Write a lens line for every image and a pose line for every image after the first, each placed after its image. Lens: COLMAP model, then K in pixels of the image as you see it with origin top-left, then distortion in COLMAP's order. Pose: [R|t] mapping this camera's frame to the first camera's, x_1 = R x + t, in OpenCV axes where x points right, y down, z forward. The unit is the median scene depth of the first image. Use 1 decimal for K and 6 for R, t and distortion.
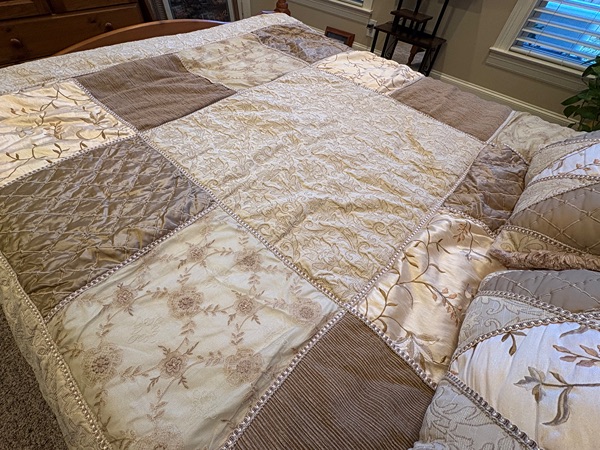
lens RADIAL K [[268.3, 0, 299.1], [0, 268.3, 226.8], [0, 0, 1]] dist [0.002321, -0.000926]
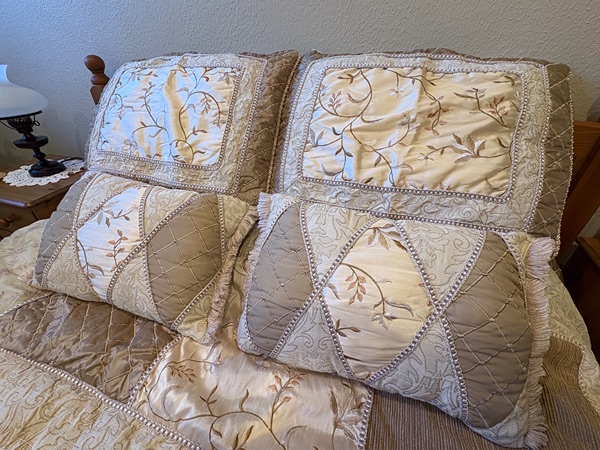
lens RADIAL K [[268.3, 0, 299.4], [0, 268.3, 224.3], [0, 0, 1]] dist [0.002321, -0.000926]
pose [[-0.383875, -0.573322, 0.723839, 0.146189], [0.704126, 0.325378, 0.631139, -0.375642], [-0.597367, 0.751951, 0.278786, 0.236971]]
